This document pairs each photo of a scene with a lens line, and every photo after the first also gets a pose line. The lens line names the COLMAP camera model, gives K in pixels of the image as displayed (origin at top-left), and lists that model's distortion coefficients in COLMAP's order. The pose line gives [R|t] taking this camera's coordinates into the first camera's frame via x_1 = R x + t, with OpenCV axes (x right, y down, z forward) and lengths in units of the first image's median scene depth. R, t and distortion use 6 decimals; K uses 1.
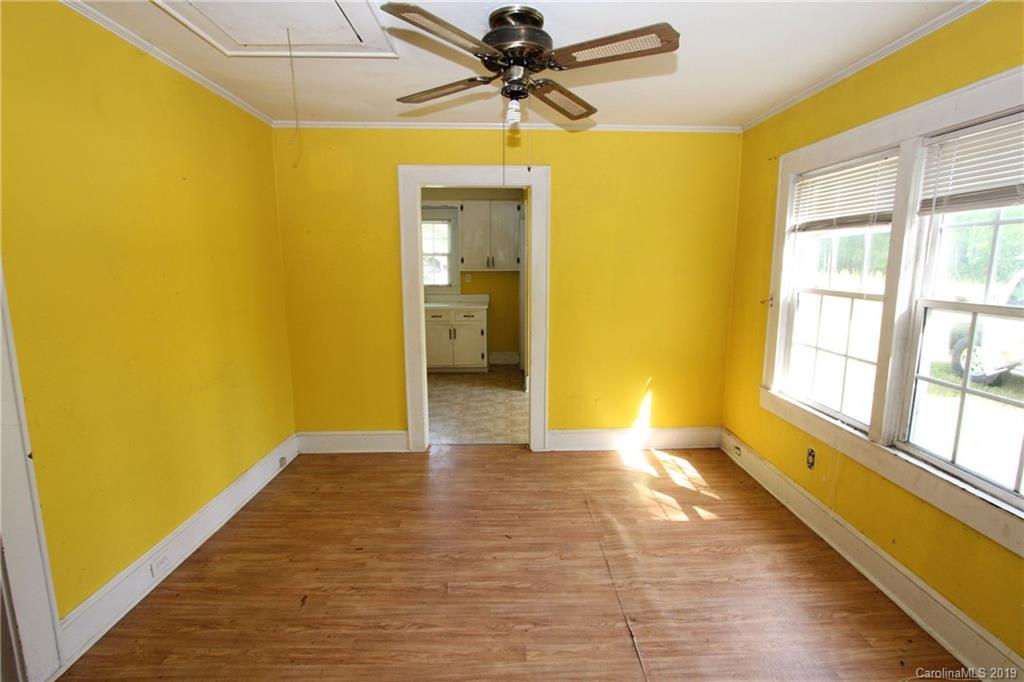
lens RADIAL K [[470.8, 0, 527.7], [0, 470.8, 336.2], [0, 0, 1]] dist [-0.019229, -0.000204]
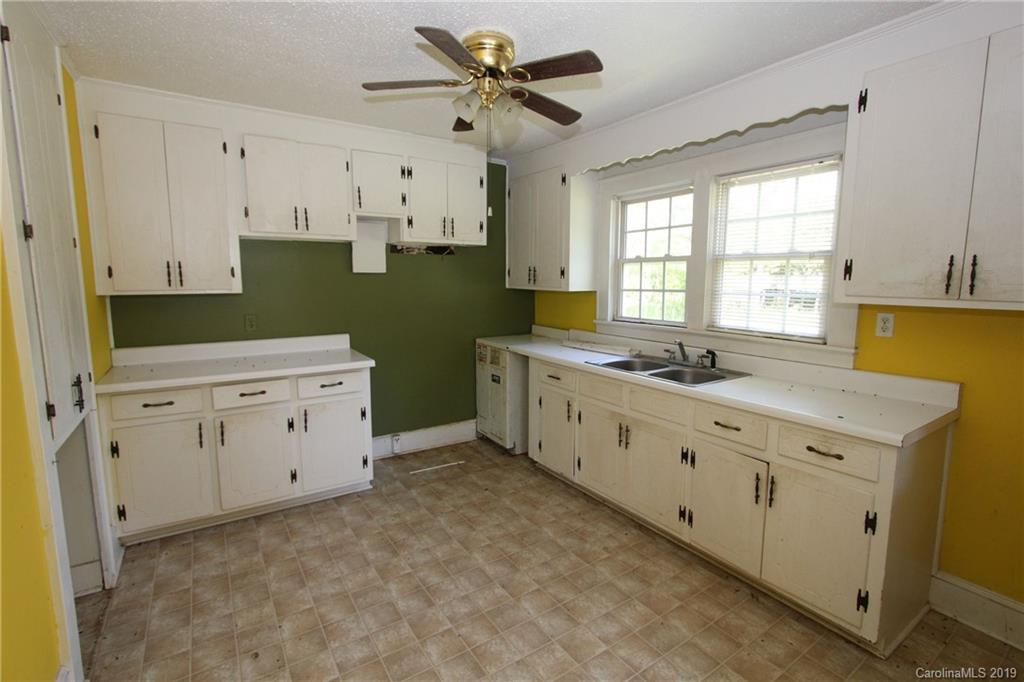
lens RADIAL K [[470.8, 0, 518.4], [0, 470.8, 335.4], [0, 0, 1]] dist [-0.019229, -0.000204]
pose [[0.520480, 0.105167, -0.847373, 0.017694], [-0.137246, 0.989787, 0.038542, -0.101747], [0.842772, 0.096238, 0.529598, 0.670148]]
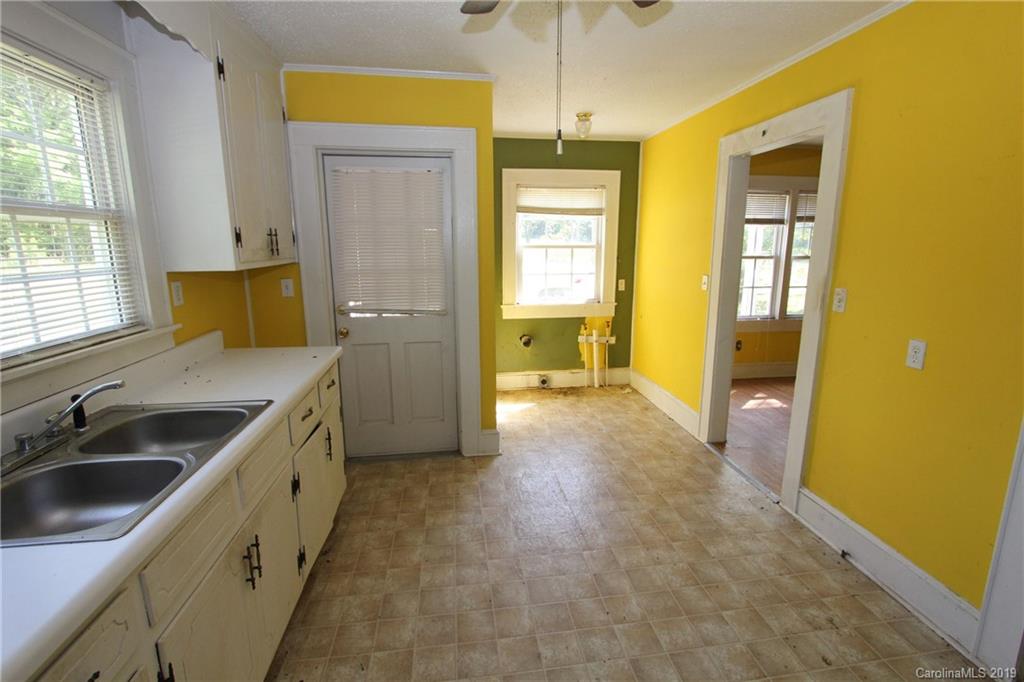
lens RADIAL K [[470.8, 0, 518.5], [0, 470.8, 343.6], [0, 0, 1]] dist [-0.019229, -0.000204]
pose [[-0.096434, -0.211272, 0.972659, -0.502389], [0.156903, 0.961768, 0.224462, -0.136334], [-0.982895, 0.174259, -0.059598, 0.866167]]
